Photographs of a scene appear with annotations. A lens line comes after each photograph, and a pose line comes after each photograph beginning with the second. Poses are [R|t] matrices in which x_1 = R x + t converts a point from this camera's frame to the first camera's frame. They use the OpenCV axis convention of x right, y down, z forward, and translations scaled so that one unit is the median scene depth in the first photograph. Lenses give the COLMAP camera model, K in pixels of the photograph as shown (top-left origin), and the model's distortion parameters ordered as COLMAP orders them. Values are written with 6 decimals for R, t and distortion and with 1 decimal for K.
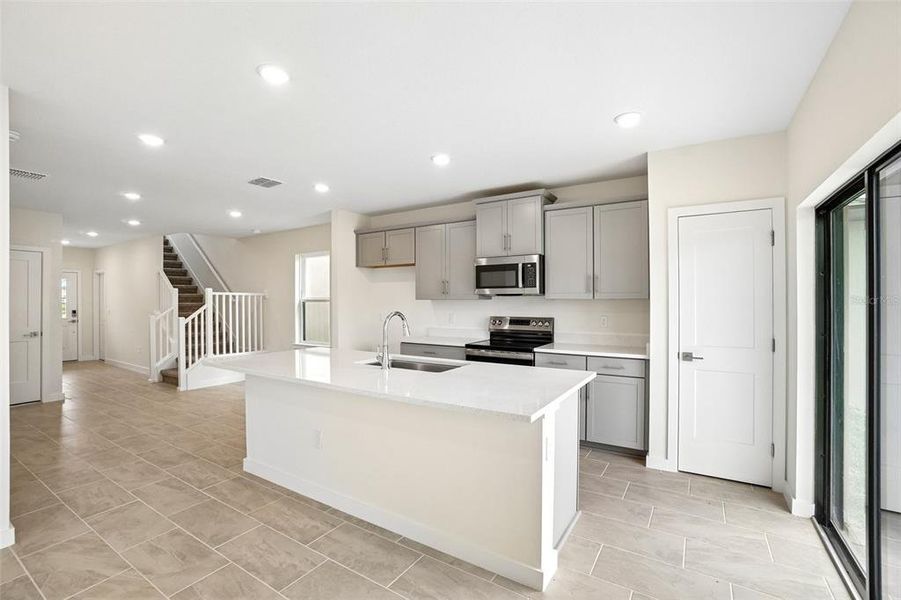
lens RADIAL K [[397.4, 0, 449.3], [0, 397.4, 301.0], [0, 0, 1]] dist [-0.027677, 0.004163]
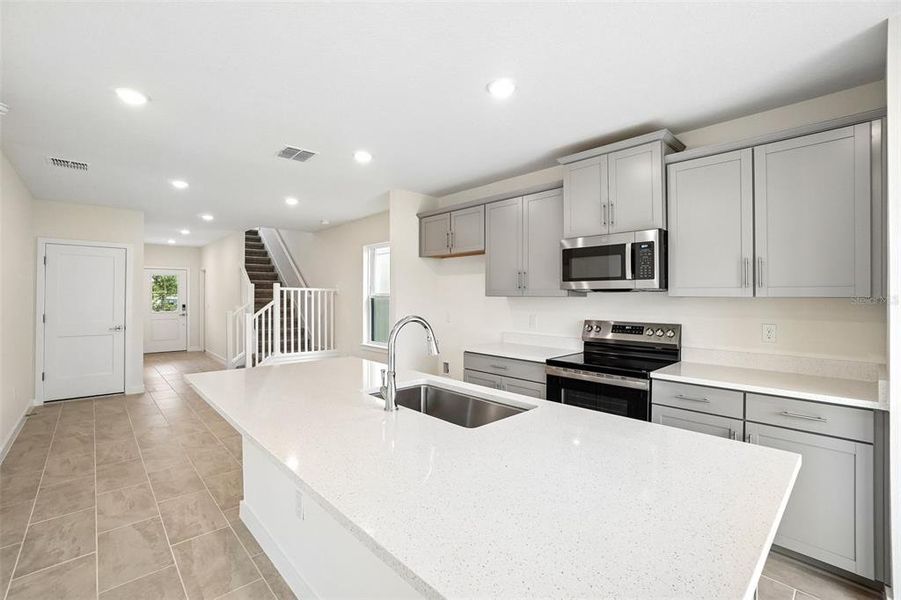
lens RADIAL K [[397.4, 0, 450.5], [0, 397.4, 295.0], [0, 0, 1]] dist [-0.027677, 0.004163]
pose [[0.969369, 0.003905, -0.245580, 0.047763], [-0.005329, 0.999973, -0.005134, -0.001981], [0.245553, 0.006286, 0.969363, 0.257858]]
